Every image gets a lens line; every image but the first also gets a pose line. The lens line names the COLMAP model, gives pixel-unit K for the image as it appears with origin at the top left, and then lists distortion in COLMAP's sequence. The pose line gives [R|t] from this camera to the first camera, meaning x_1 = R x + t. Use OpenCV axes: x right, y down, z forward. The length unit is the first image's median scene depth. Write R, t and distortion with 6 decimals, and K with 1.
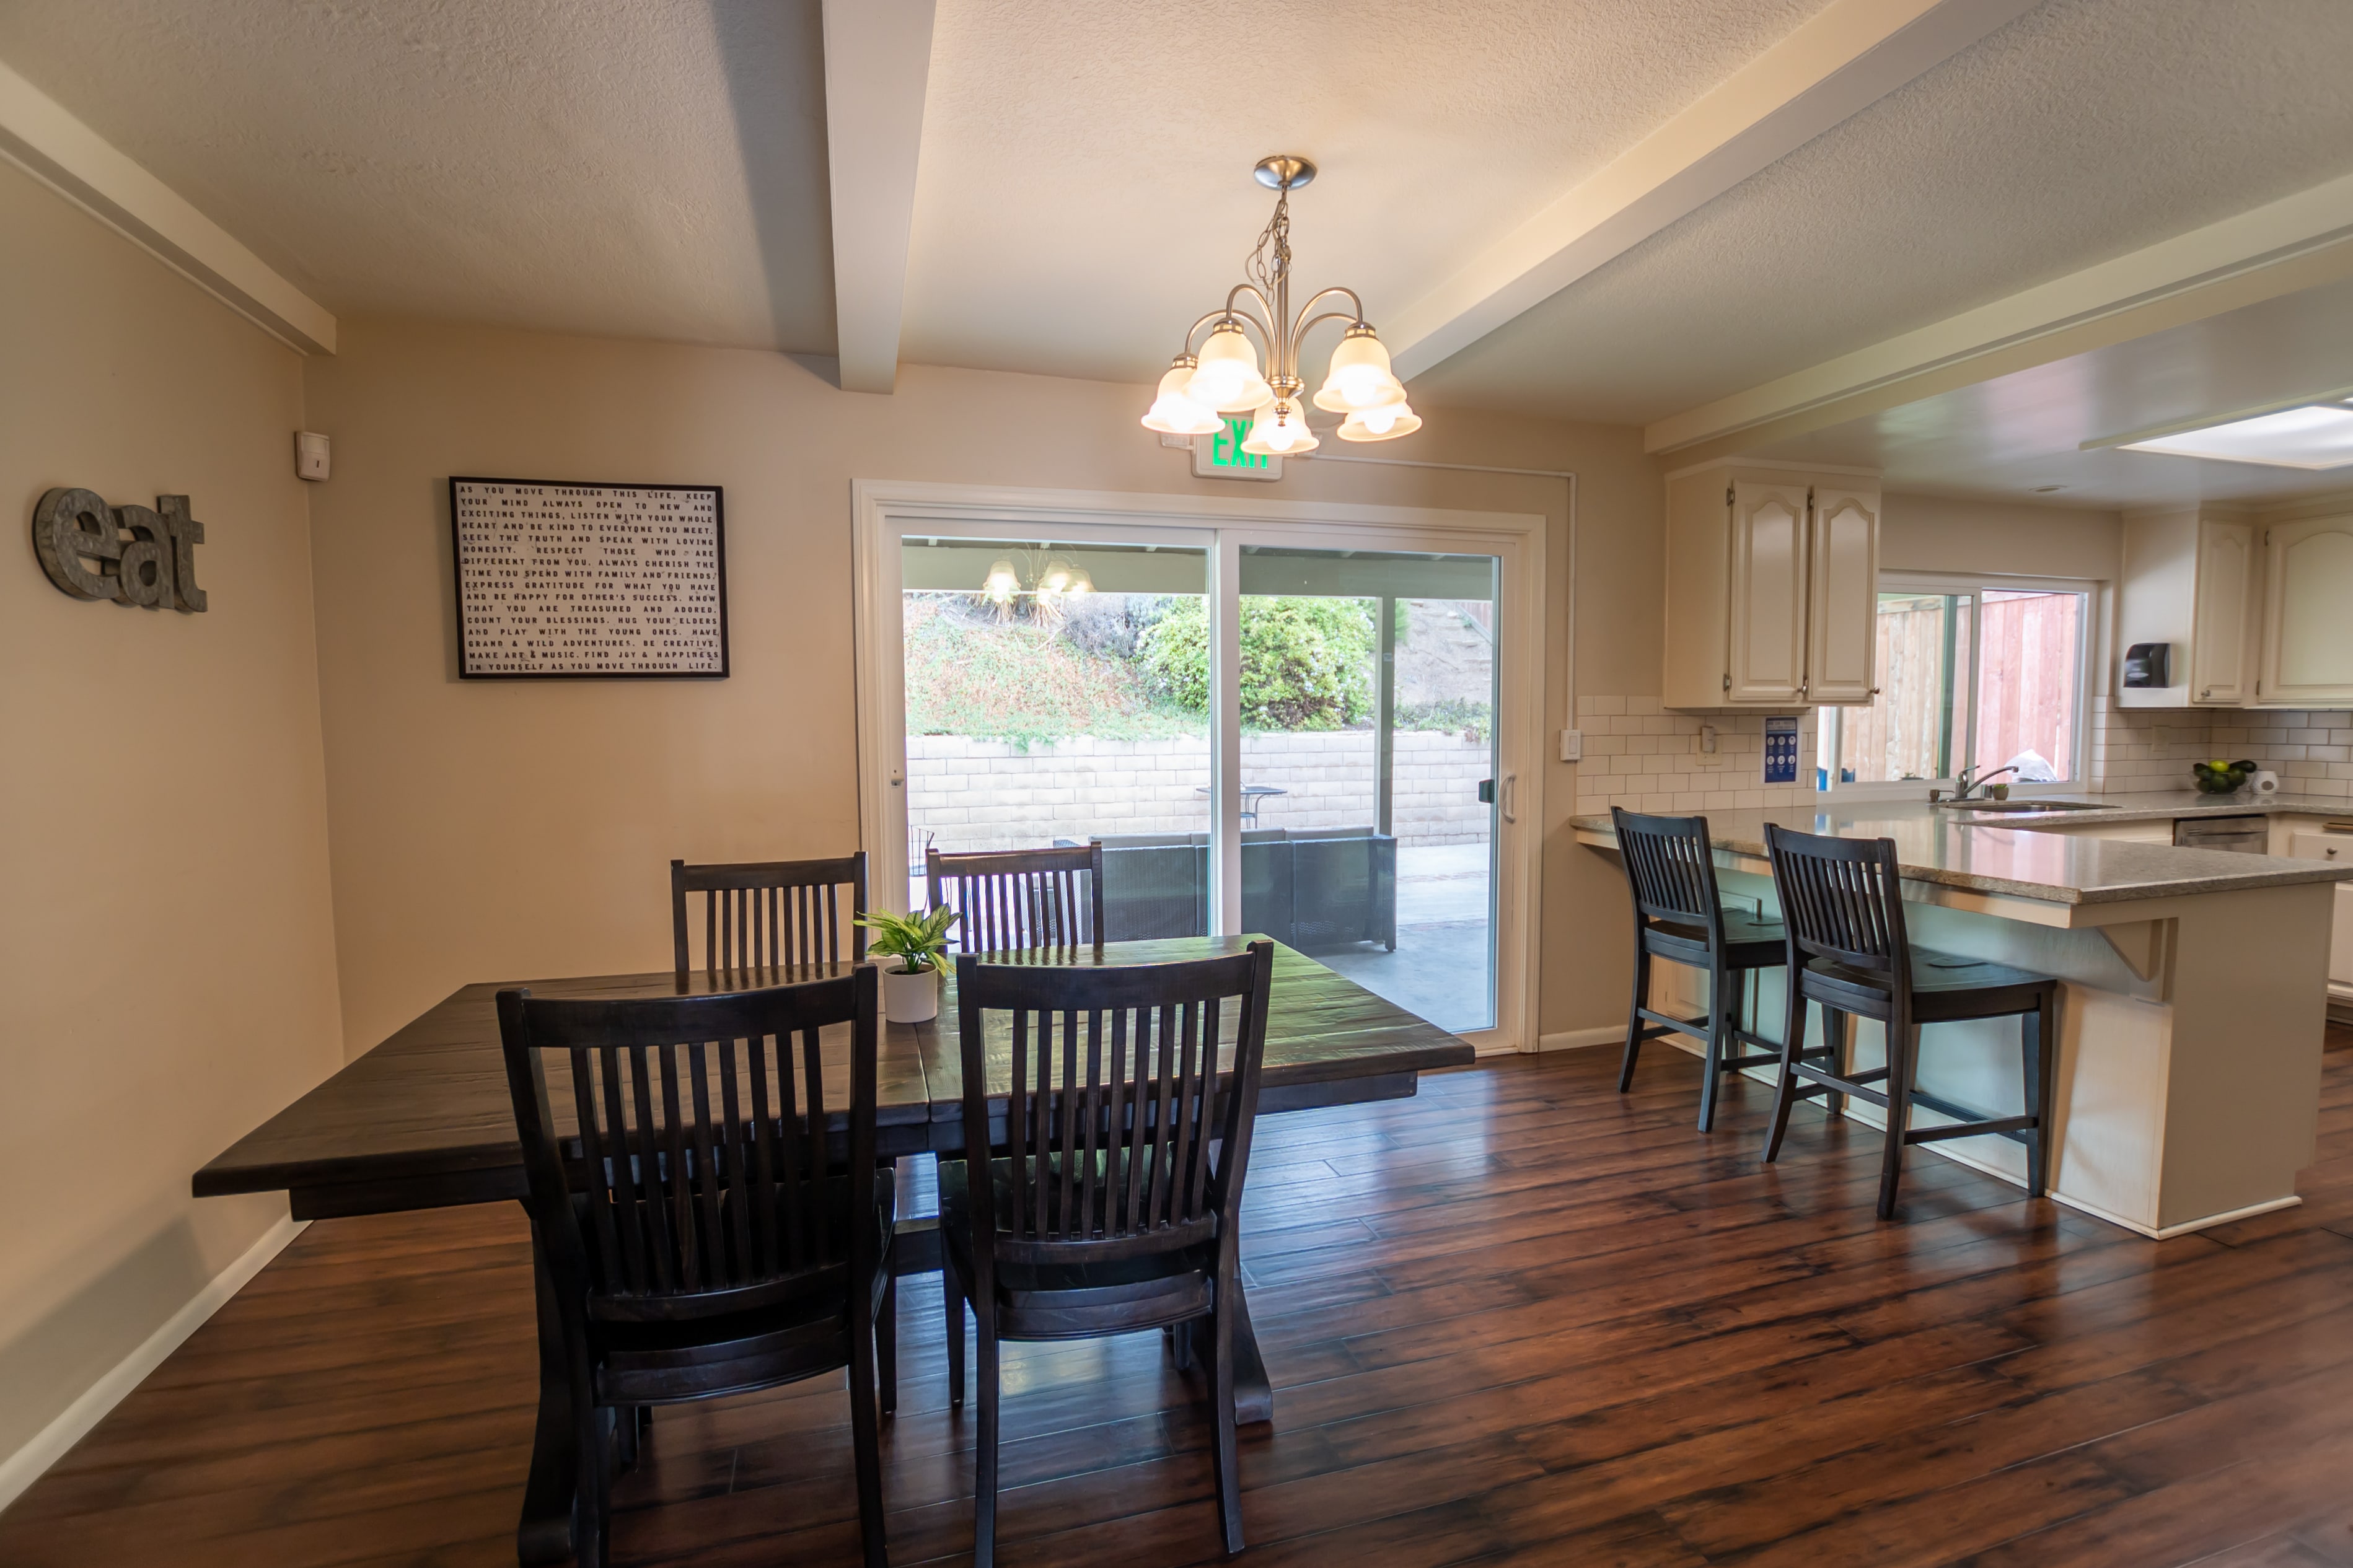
lens RADIAL K [[1097.3, 0, 1180.5], [0, 1097.3, 797.2], [0, 0, 1]] dist [-0.026299, 0.000181]
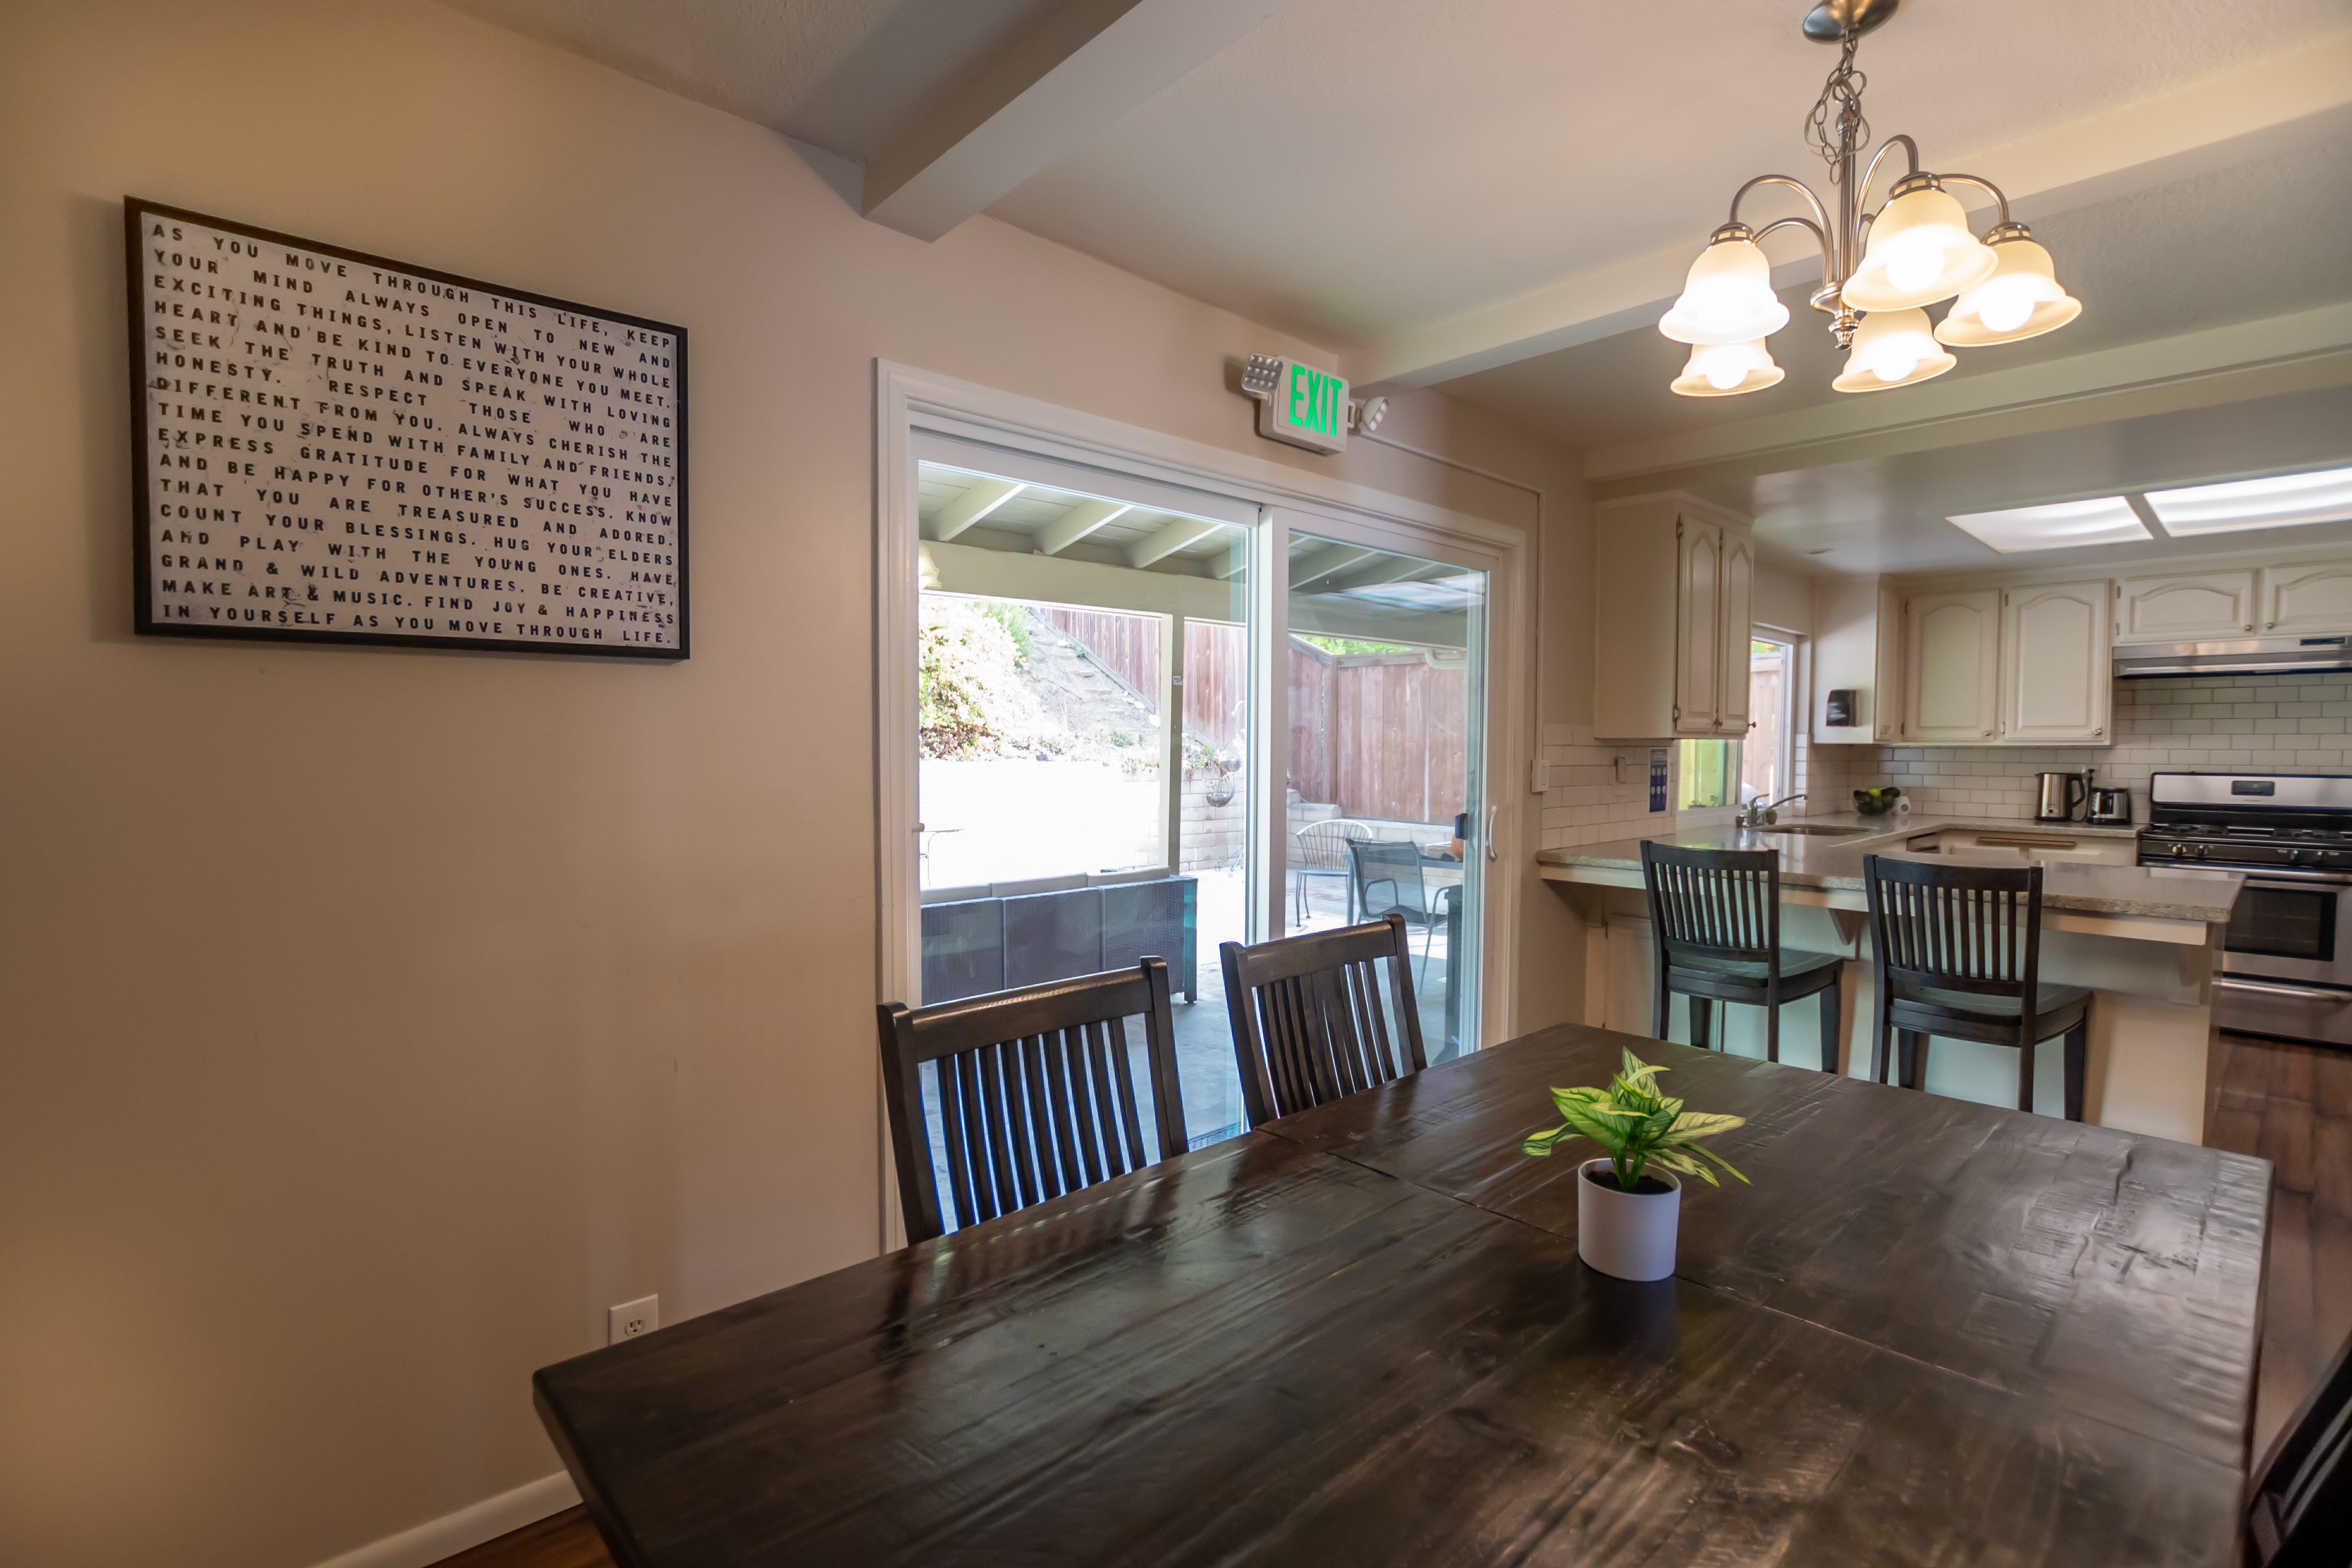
lens RADIAL K [[1097.0, 0, 1180.0], [0, 1097.0, 797.2], [0, 0, 1]] dist [-0.026299, 0.000181]
pose [[0.899478, -0.009198, 0.436870, -0.447766], [0.021962, 0.999467, -0.024173, -0.017871], [-0.436414, 0.031338, 0.899200, 0.383159]]
